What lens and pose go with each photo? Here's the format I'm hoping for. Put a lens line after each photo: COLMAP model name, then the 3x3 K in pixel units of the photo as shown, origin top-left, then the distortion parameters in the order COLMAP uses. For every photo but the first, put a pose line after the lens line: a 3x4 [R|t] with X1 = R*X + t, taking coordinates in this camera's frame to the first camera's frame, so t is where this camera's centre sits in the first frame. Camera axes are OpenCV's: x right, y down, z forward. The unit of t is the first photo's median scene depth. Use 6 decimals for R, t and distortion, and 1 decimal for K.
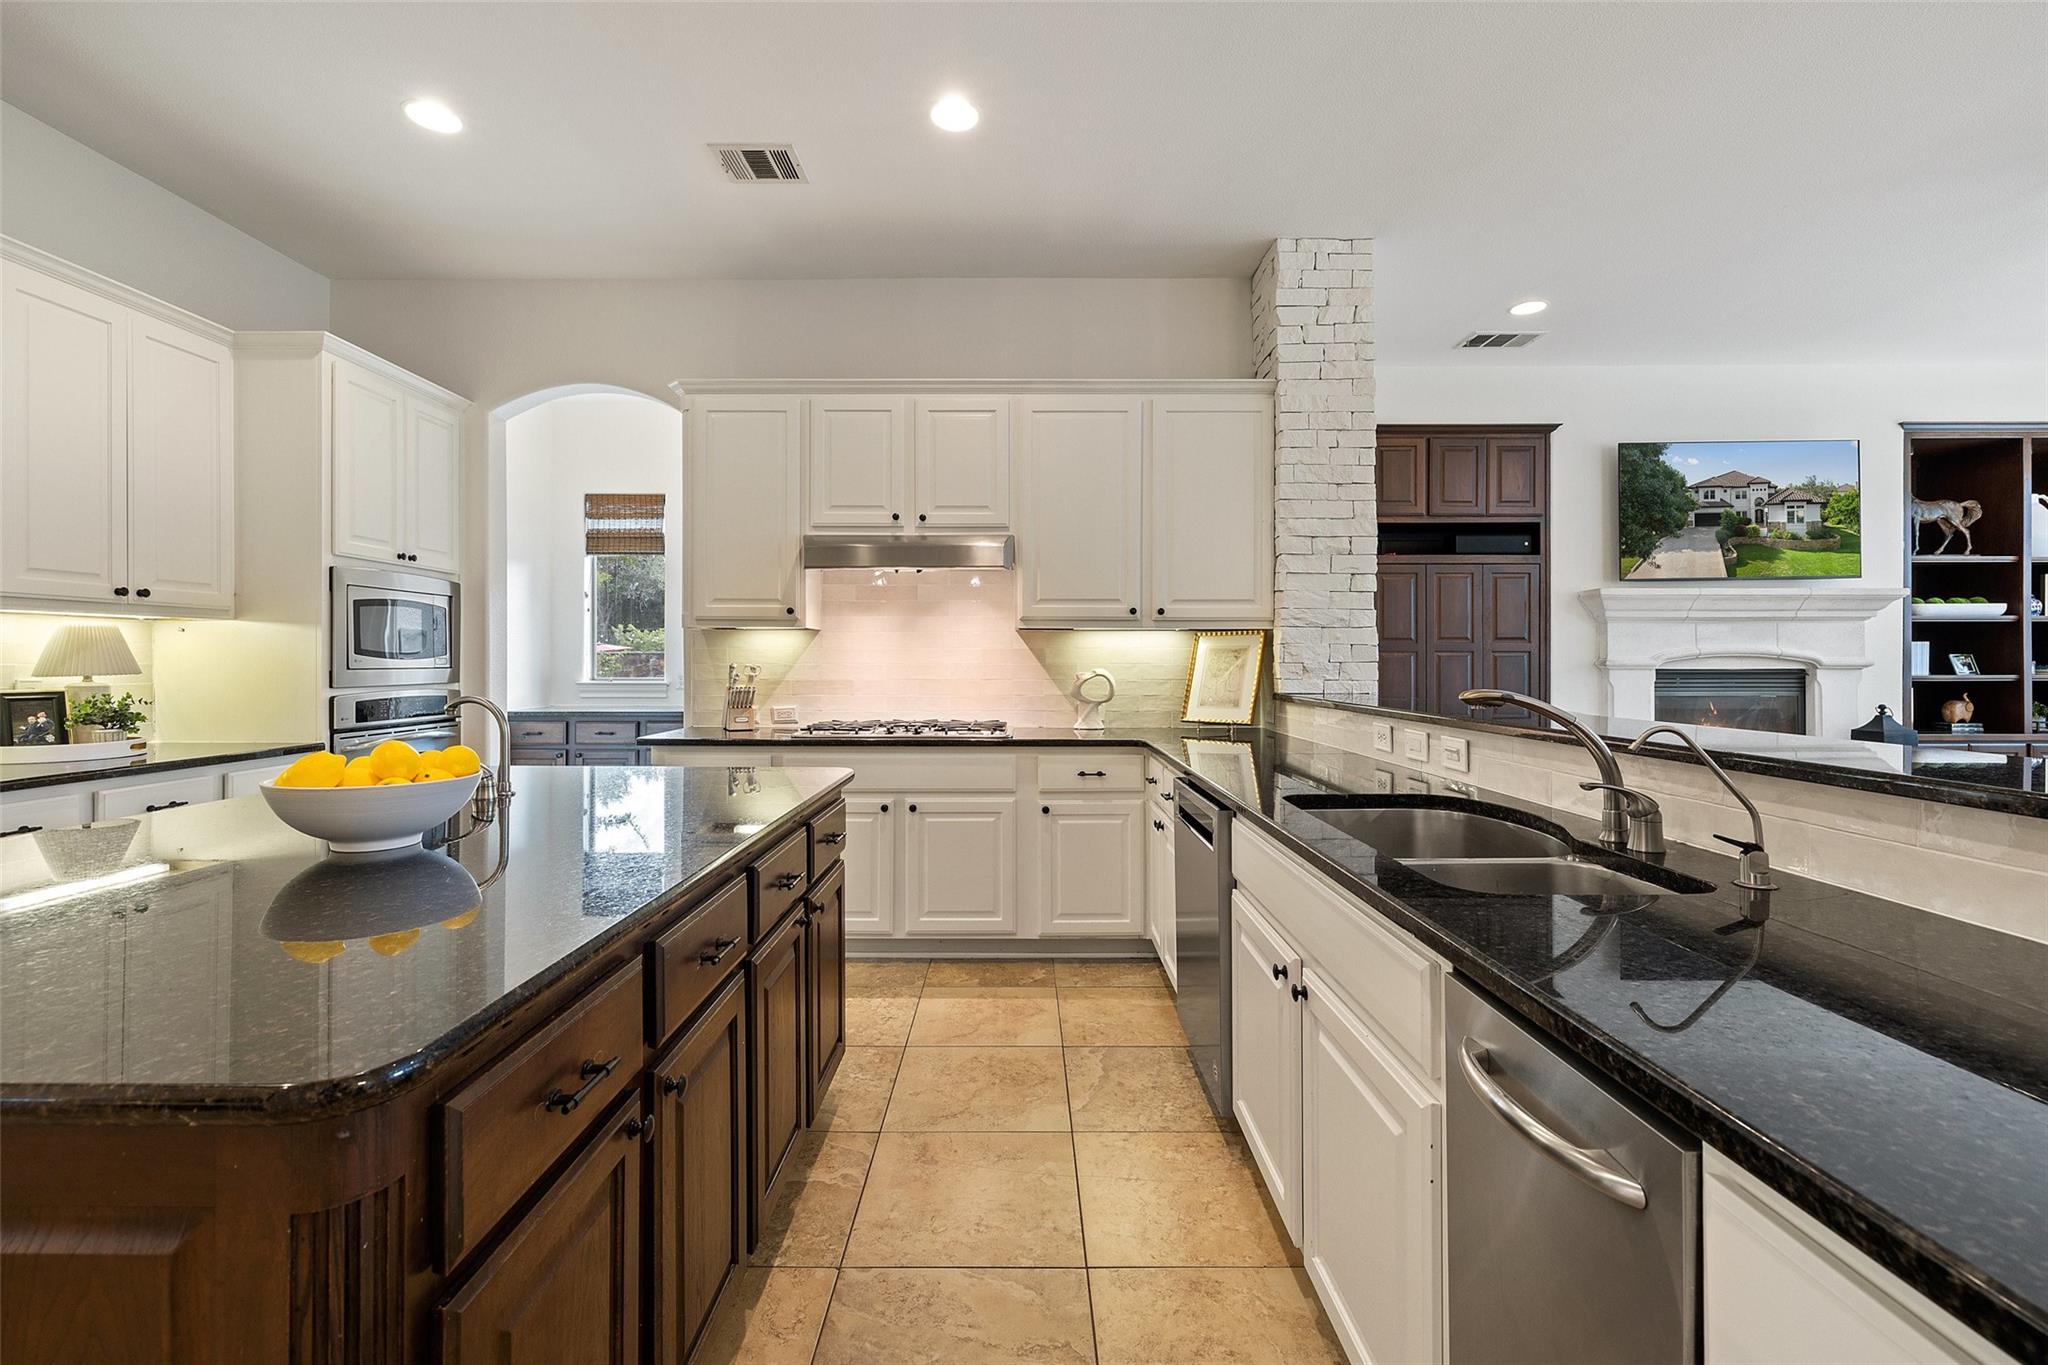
lens RADIAL K [[862.4, 0, 1016.7], [0, 862.4, 660.8], [0, 0, 1]] dist [0.000997, -0.000211]
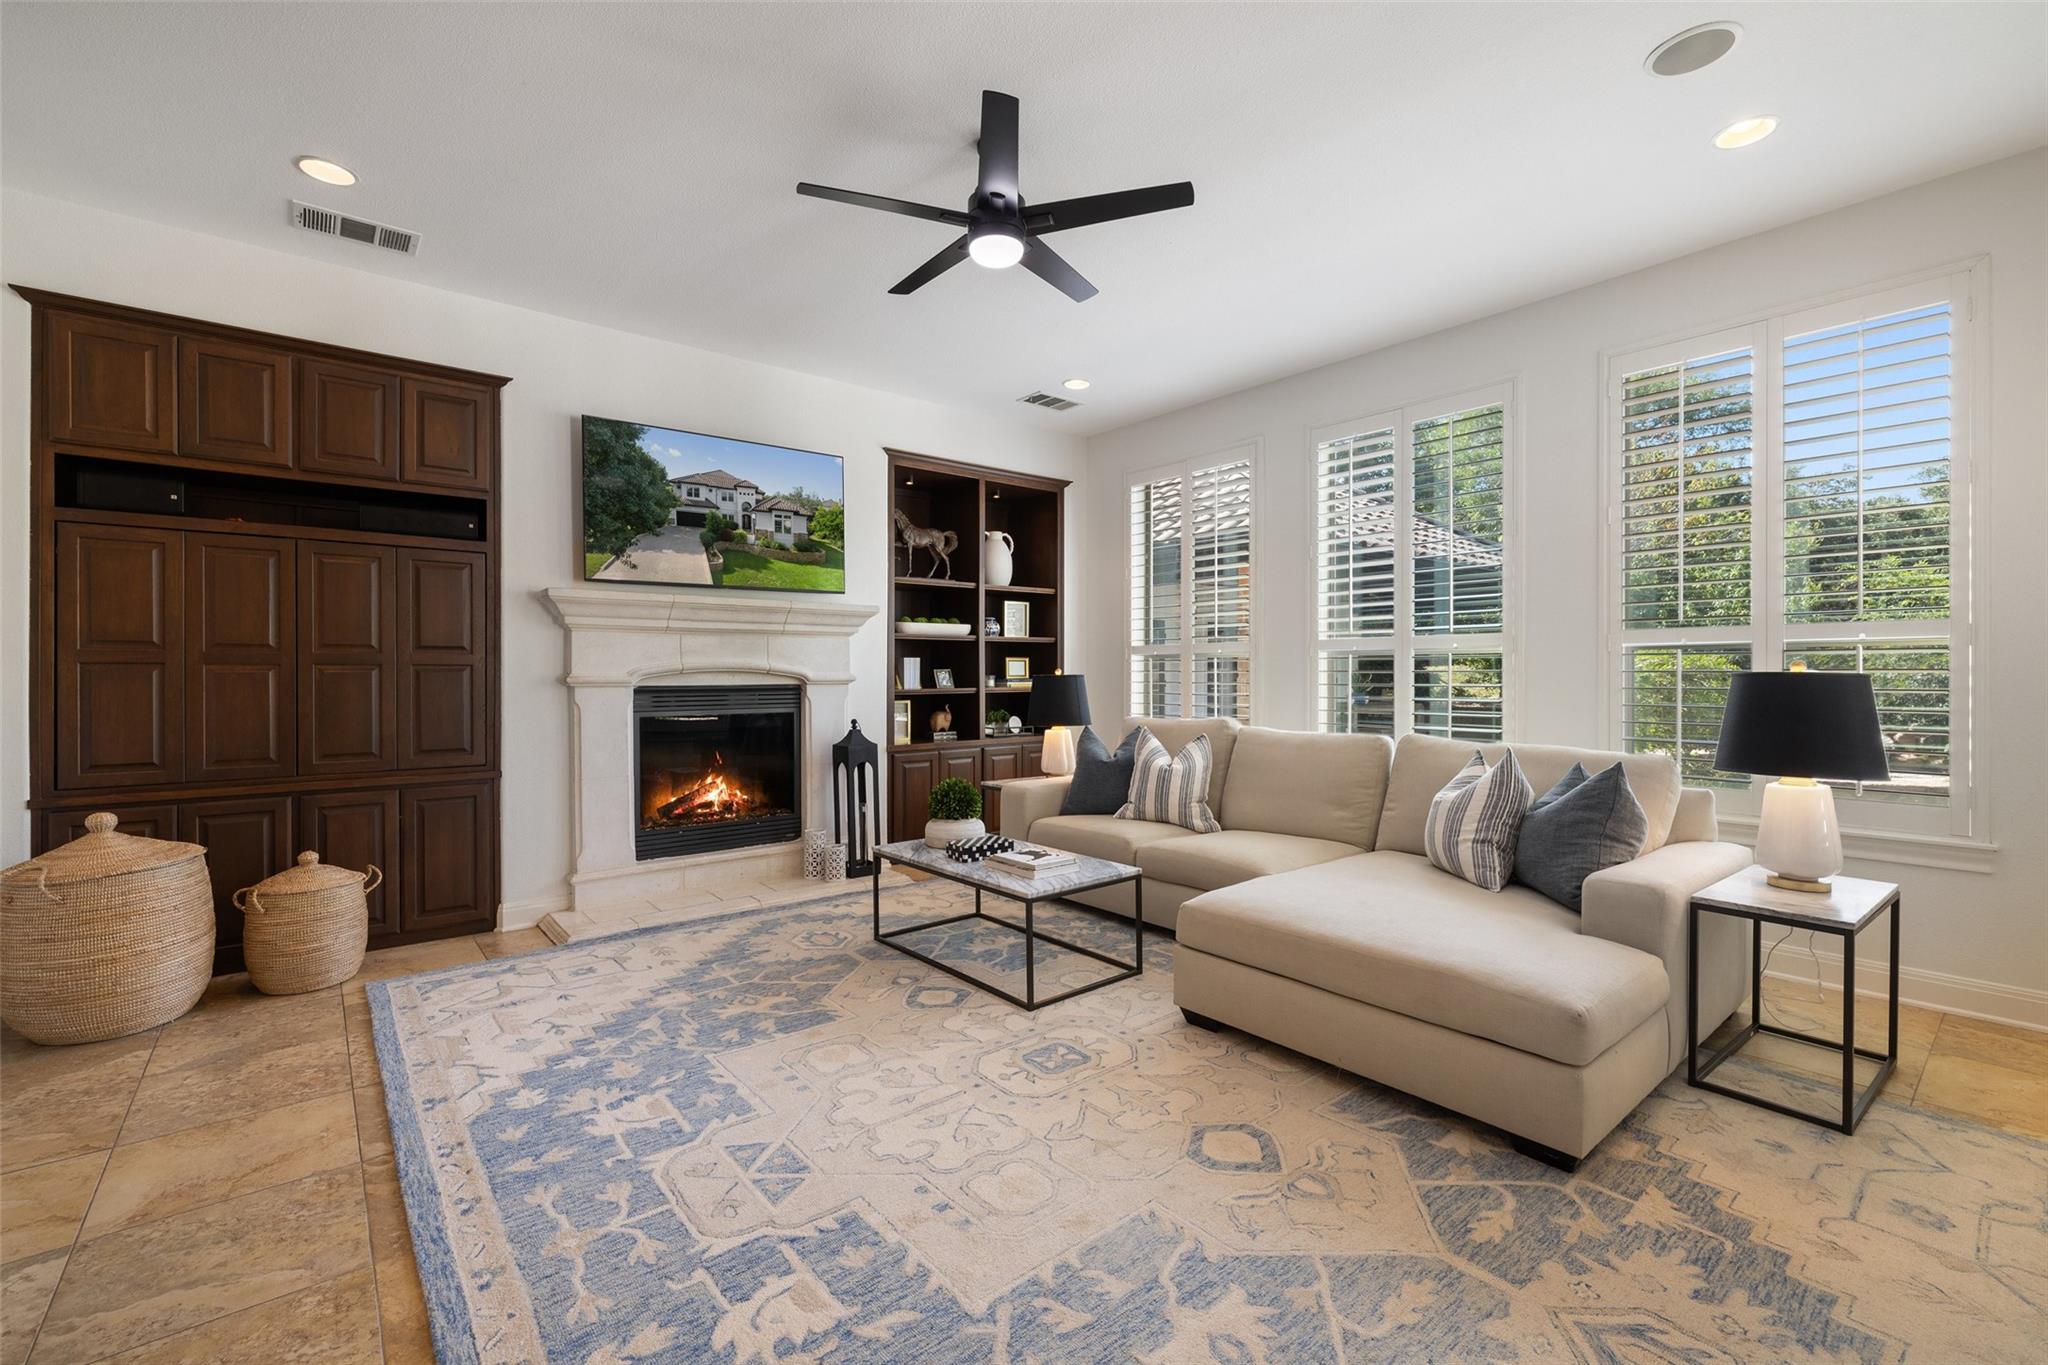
lens RADIAL K [[862.4, 0, 1021.7], [0, 862.4, 668.8], [0, 0, 1]] dist [0.000997, -0.000211]
pose [[0.774649, 0.003342, 0.632383, 0.492830], [-0.004986, 0.999987, 0.000822, -0.010054], [-0.632372, -0.003790, 0.774655, 0.083638]]
